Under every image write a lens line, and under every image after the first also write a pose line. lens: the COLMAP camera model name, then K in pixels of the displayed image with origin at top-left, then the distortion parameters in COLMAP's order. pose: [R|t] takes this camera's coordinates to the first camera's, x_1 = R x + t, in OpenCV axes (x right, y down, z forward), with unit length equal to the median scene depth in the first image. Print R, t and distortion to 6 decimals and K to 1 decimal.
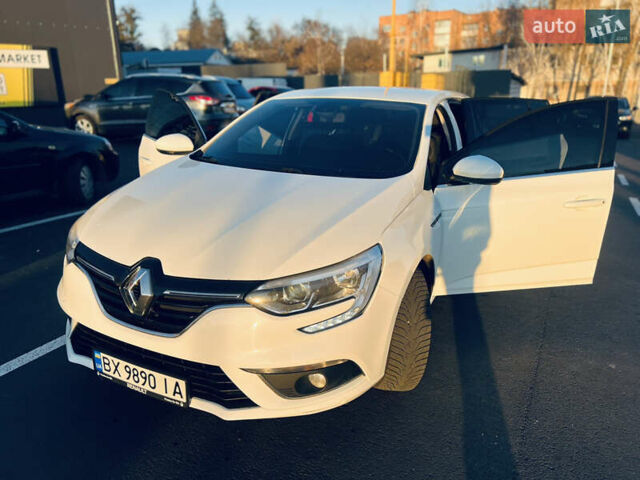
lens RADIAL K [[470.3, 0, 321.5], [0, 470.3, 240.0], [0, 0, 1]] dist [0.006246, -0.017753]
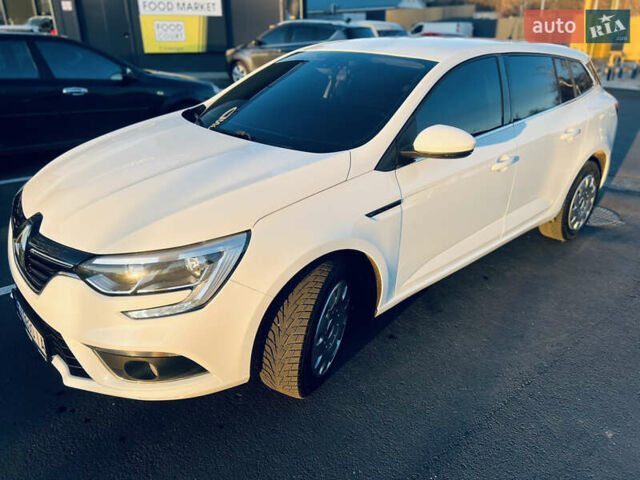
lens RADIAL K [[470.3, 0, 320.6], [0, 470.3, 239.5], [0, 0, 1]] dist [0.006246, -0.017753]
pose [[0.931804, 0.142598, -0.333777, 0.347993], [-0.108422, 0.986960, 0.118973, -0.060676], [0.346390, -0.074670, 0.935114, 0.157863]]
